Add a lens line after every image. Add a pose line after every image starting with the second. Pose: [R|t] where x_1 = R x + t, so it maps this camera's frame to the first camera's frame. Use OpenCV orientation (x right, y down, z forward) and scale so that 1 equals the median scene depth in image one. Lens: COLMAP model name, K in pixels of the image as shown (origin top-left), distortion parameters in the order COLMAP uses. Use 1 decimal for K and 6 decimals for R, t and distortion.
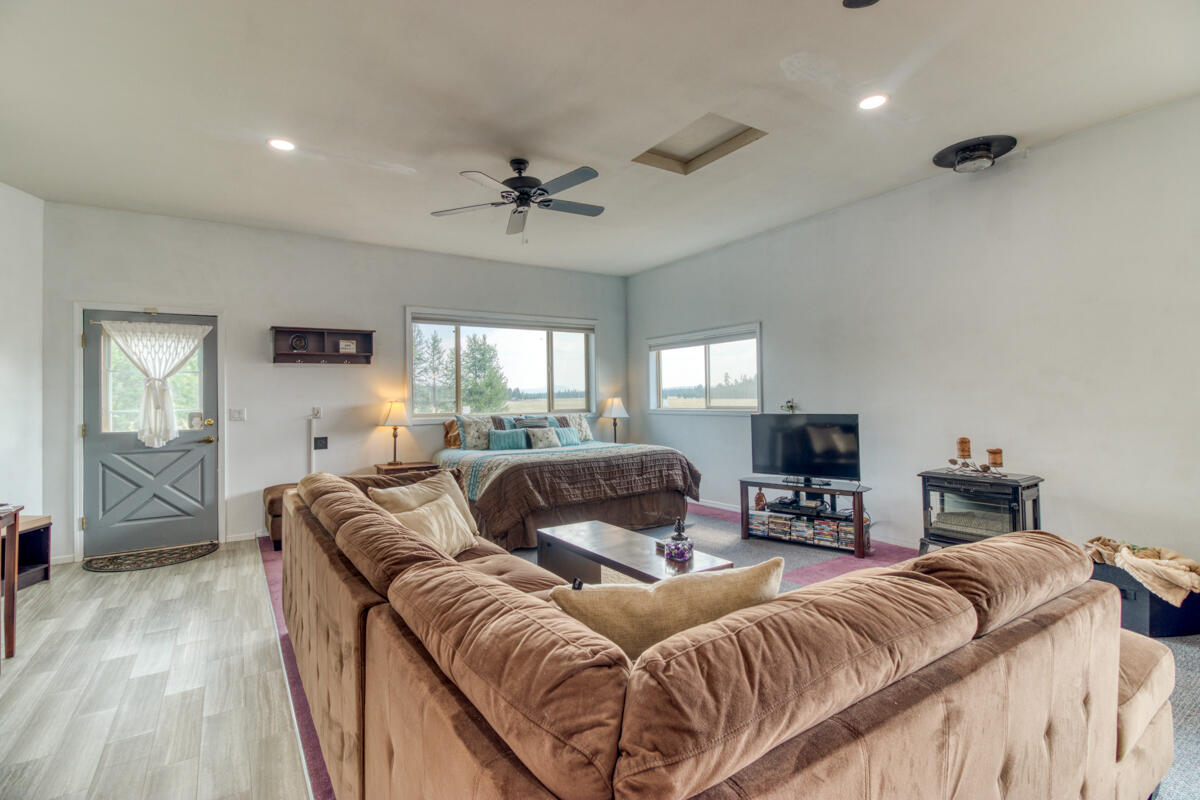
lens RADIAL K [[558.5, 0, 596.6], [0, 558.5, 398.6], [0, 0, 1]] dist [0.010244, -0.003921]
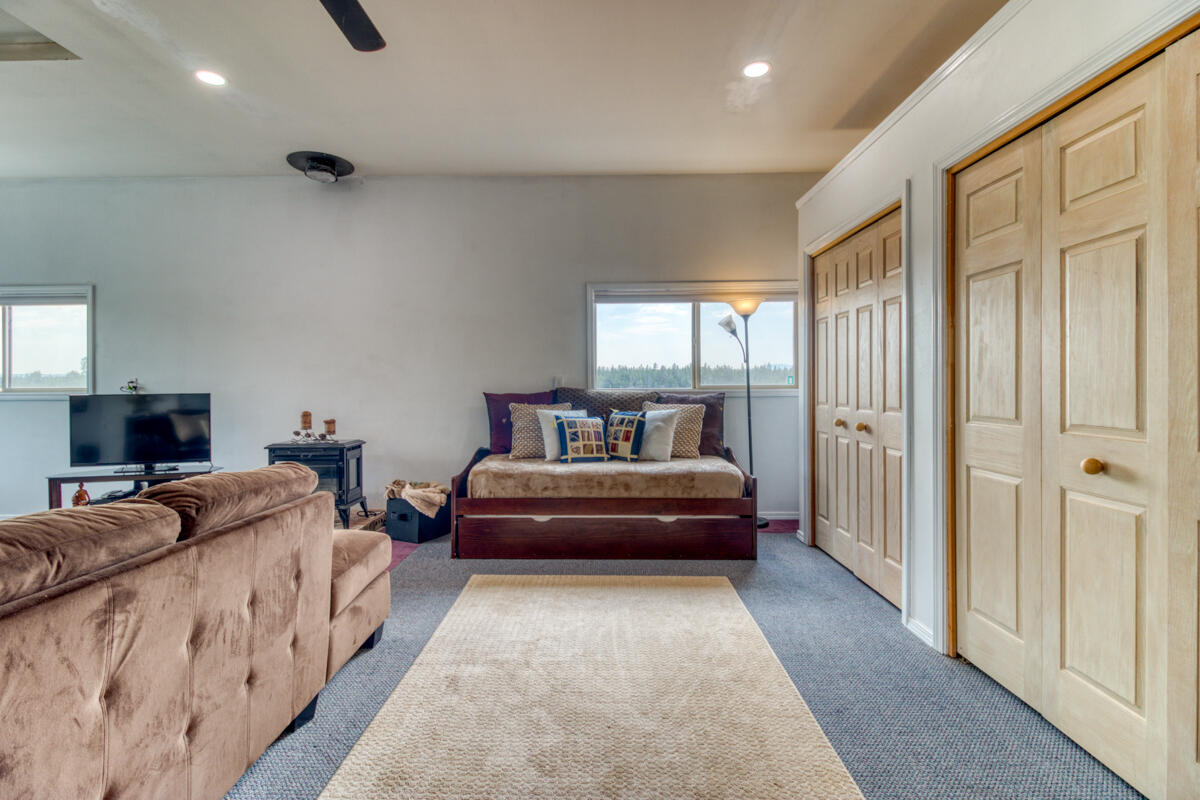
lens RADIAL K [[558.5, 0, 598.6], [0, 558.5, 389.3], [0, 0, 1]] dist [0.010244, -0.003921]
pose [[0.565208, 0.007245, 0.824917, 0.125493], [-0.004322, 0.999974, -0.005820, 0.070159], [-0.824937, -0.000276, 0.565224, -0.318162]]
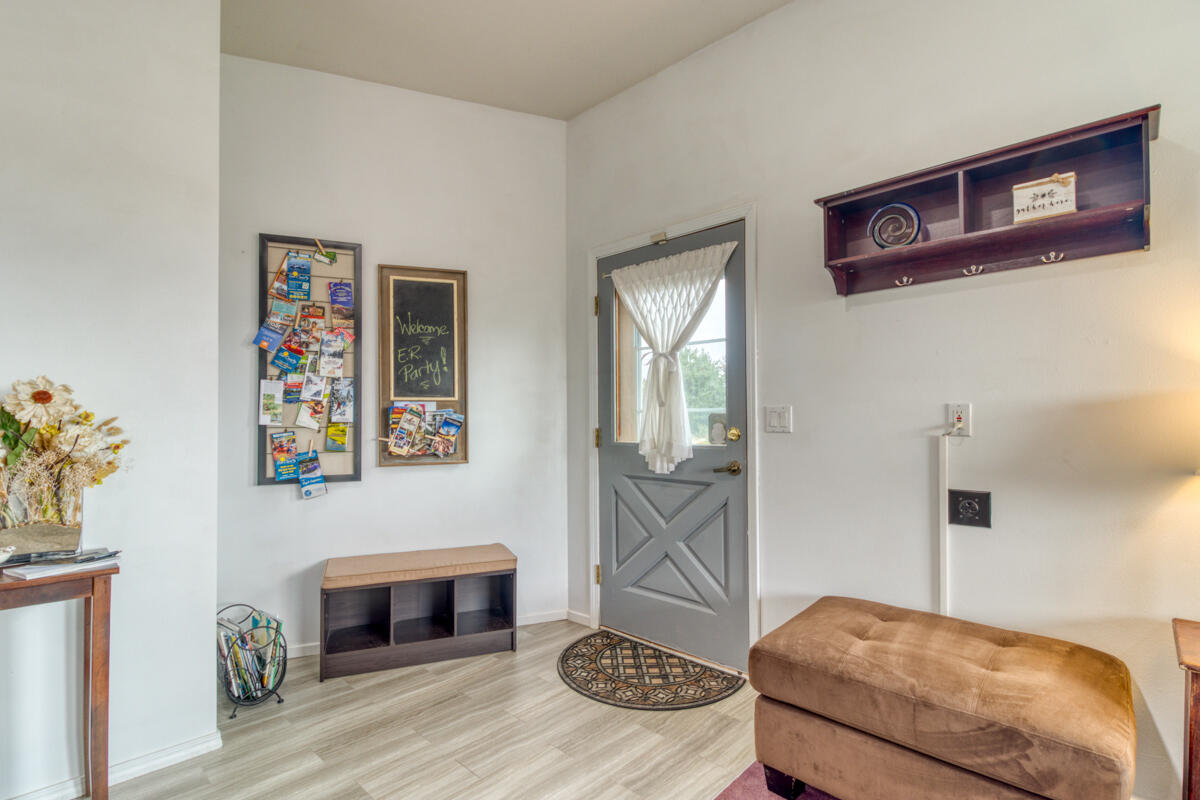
lens RADIAL K [[558.5, 0, 605.9], [0, 558.5, 404.9], [0, 0, 1]] dist [0.010244, -0.003921]
pose [[0.231085, -0.007247, -0.972907, -0.211541], [-0.000262, 0.999972, -0.007511, 0.019045], [0.972934, 0.001991, 0.231077, 0.713708]]
